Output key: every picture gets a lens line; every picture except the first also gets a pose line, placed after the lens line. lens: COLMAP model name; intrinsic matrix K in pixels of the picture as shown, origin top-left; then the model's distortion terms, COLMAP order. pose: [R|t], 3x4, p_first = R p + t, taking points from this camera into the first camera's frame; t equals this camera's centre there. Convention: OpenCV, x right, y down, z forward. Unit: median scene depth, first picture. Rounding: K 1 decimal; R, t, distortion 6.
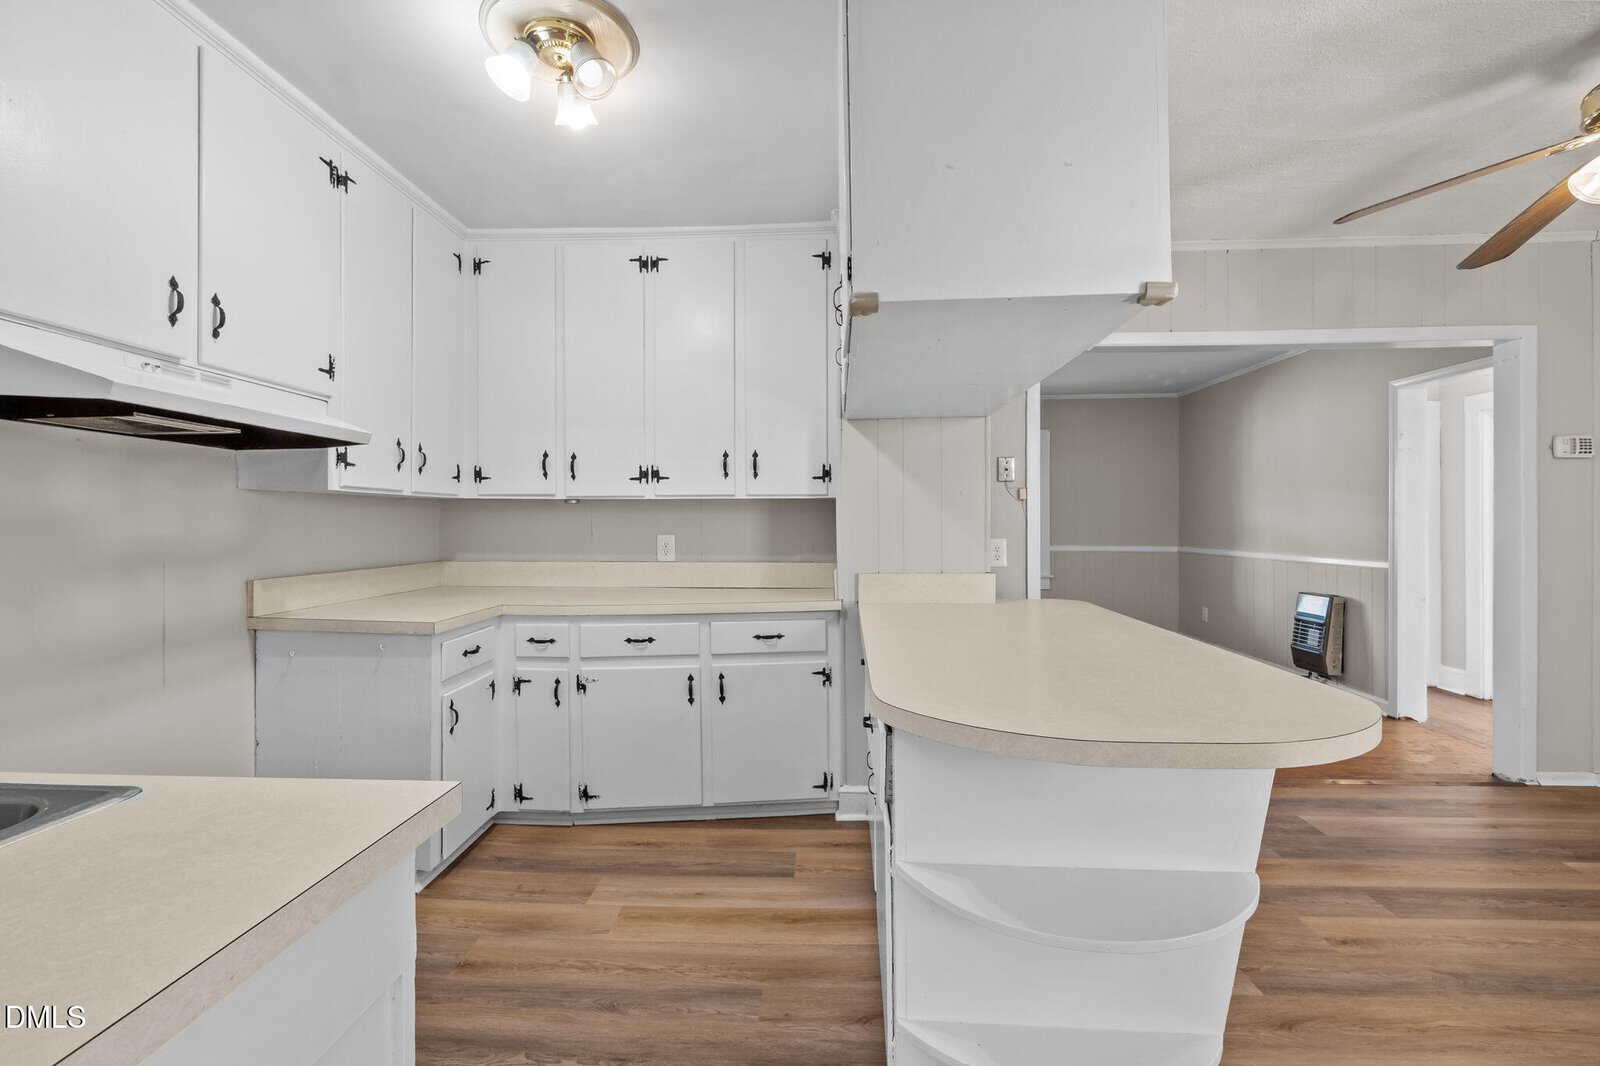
lens RADIAL K [[672.5, 0, 793.6], [0, 672.5, 524.4], [0, 0, 1]] dist [-0.006826, -0.000031]
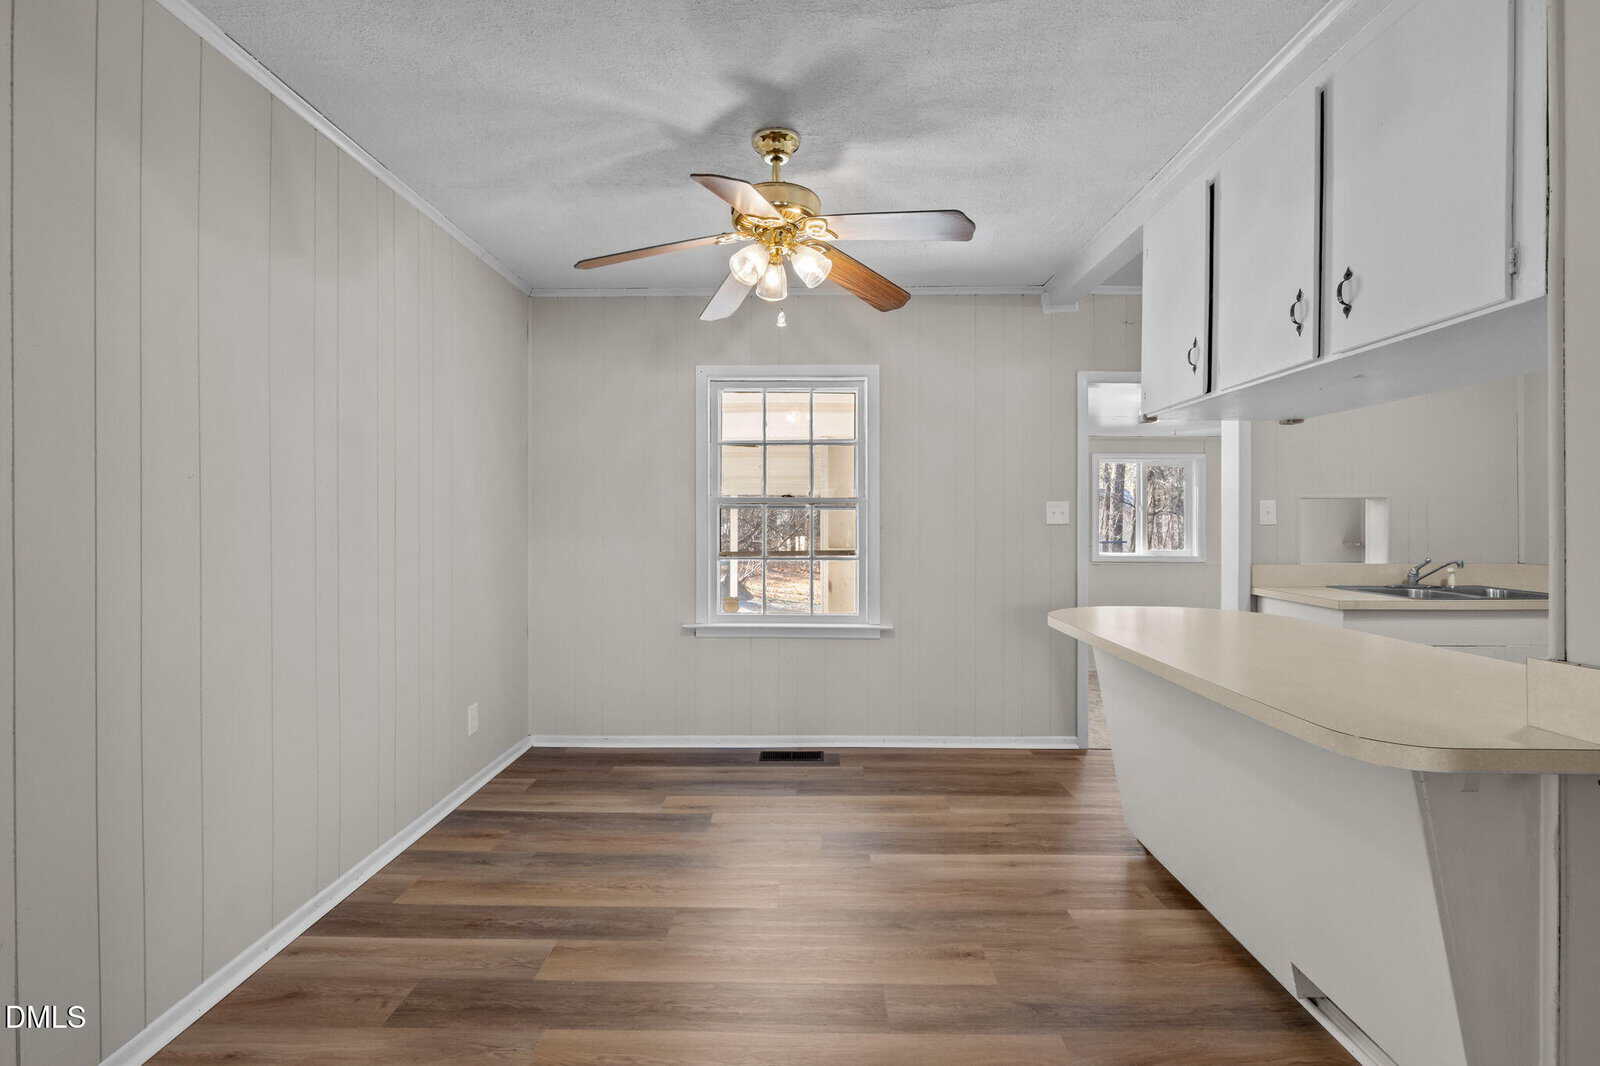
lens RADIAL K [[687.5, 0, 802.8], [0, 687.5, 522.6], [0, 0, 1]] dist [-0.002791, -0.000279]
pose [[-0.999028, 0.001492, -0.044062, 0.802148], [0.001193, 0.999976, 0.006826, -0.019647], [0.044072, 0.006767, -0.999005, 1.445931]]
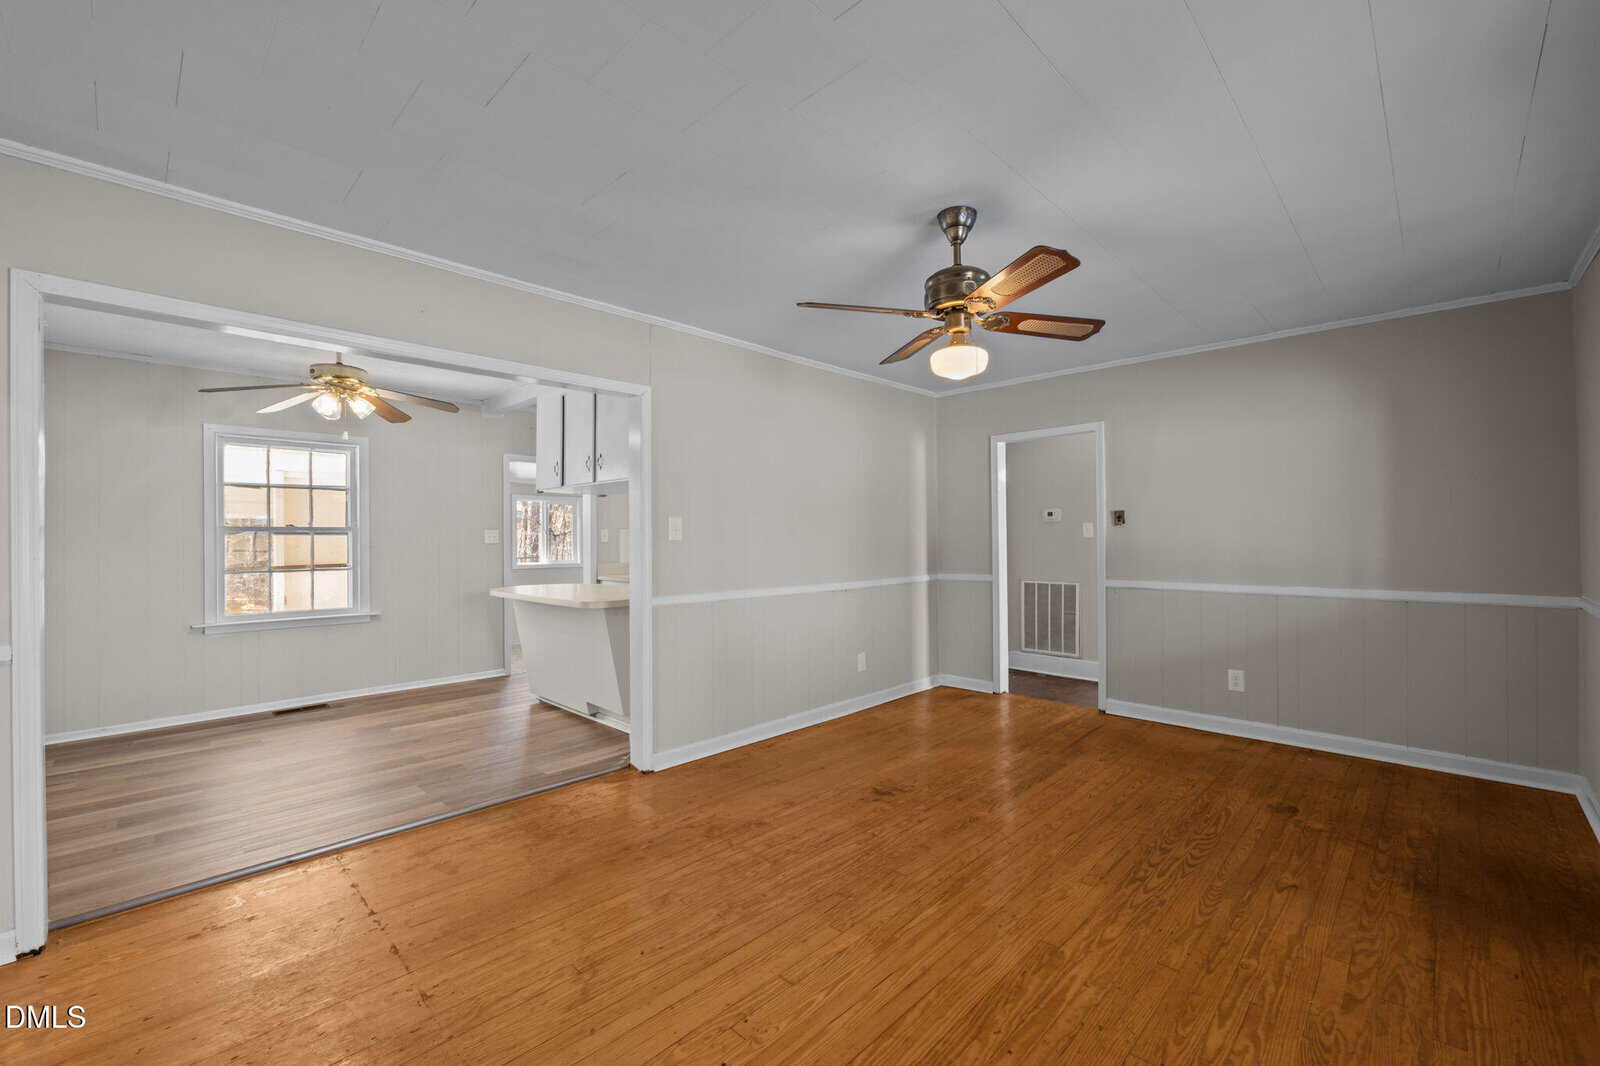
lens RADIAL K [[667.9, 0, 803.0], [0, 667.9, 532.2], [0, 0, 1]] dist [-0.005534, 0.000048]
pose [[-0.656770, 0.001317, -0.754090, 1.241950], [0.006874, 0.999967, -0.004240, -0.027234], [0.754060, -0.007968, -0.656758, 2.368302]]
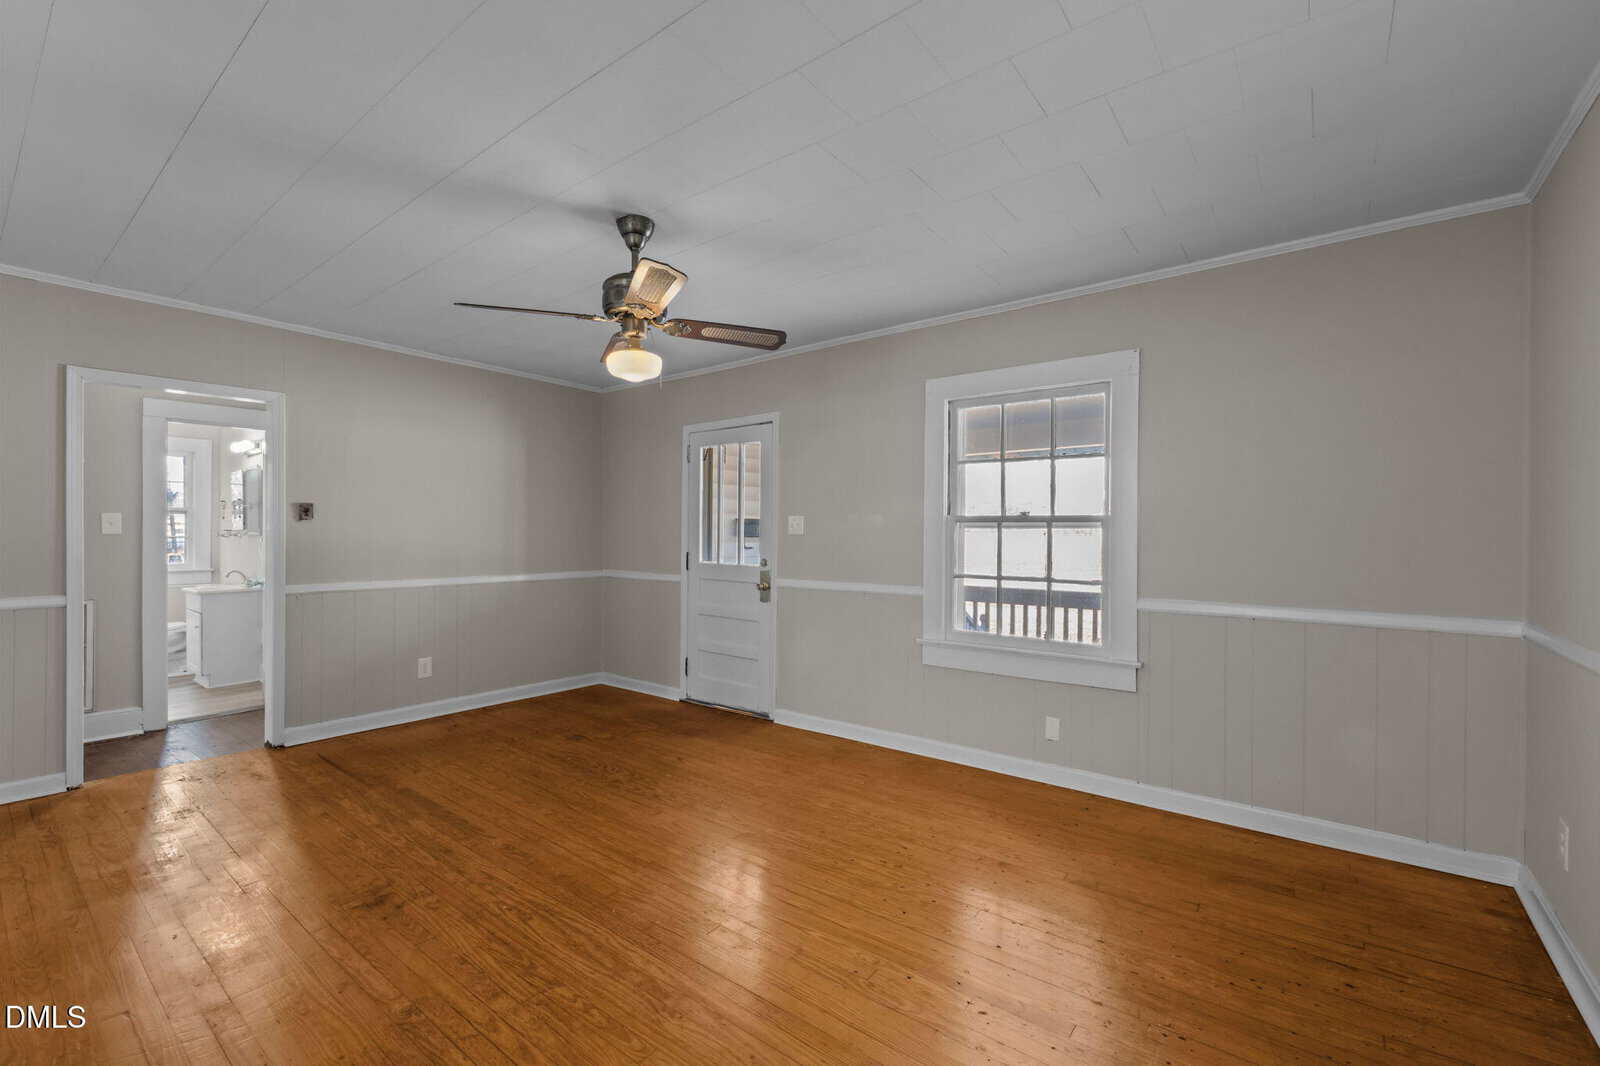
lens RADIAL K [[667.9, 0, 803.0], [0, 667.9, 532.2], [0, 0, 1]] dist [-0.005534, 0.000048]
pose [[0.823621, 0.005928, -0.567109, 1.146924], [-0.008527, 0.999962, -0.001931, -0.027908], [0.567076, 0.006426, 0.823640, 1.244564]]
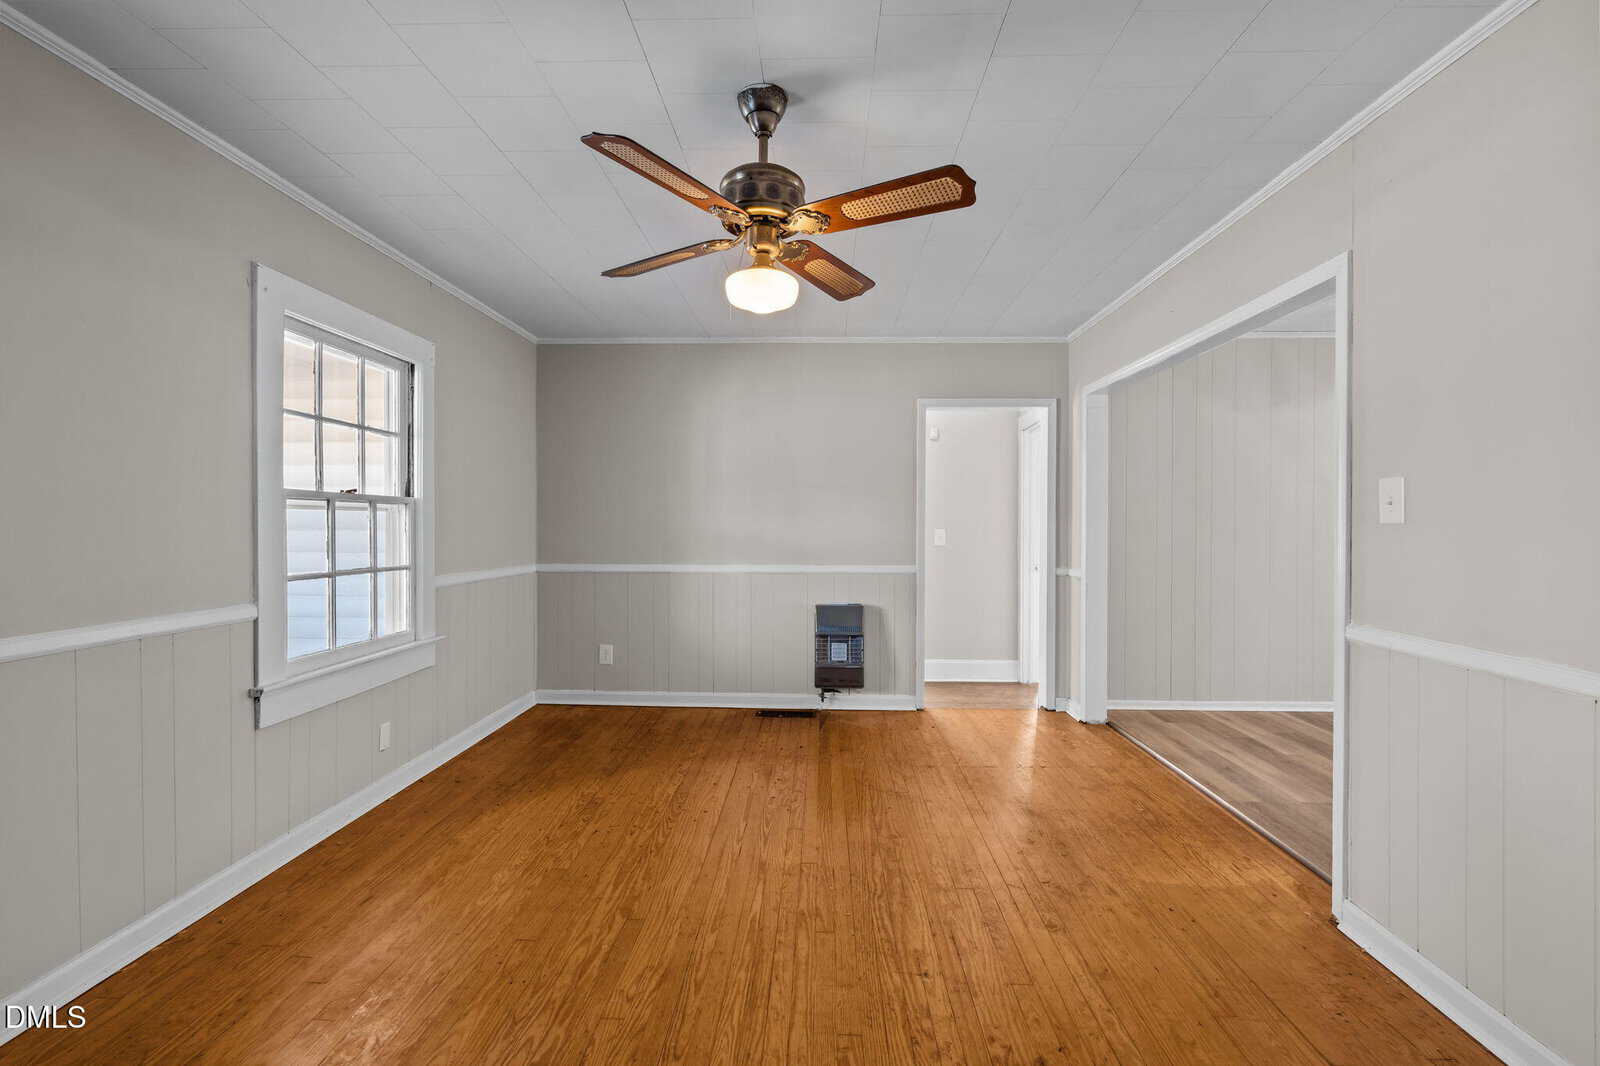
lens RADIAL K [[711.5, 0, 801.6], [0, 711.5, 527.4], [0, 0, 1]] dist [-0.003552, -0.000148]
pose [[-0.020691, -0.004442, 0.999776, -0.395640], [0.001695, 0.999989, 0.004478, -0.017738], [-0.999784, 0.001787, -0.020683, 1.886423]]
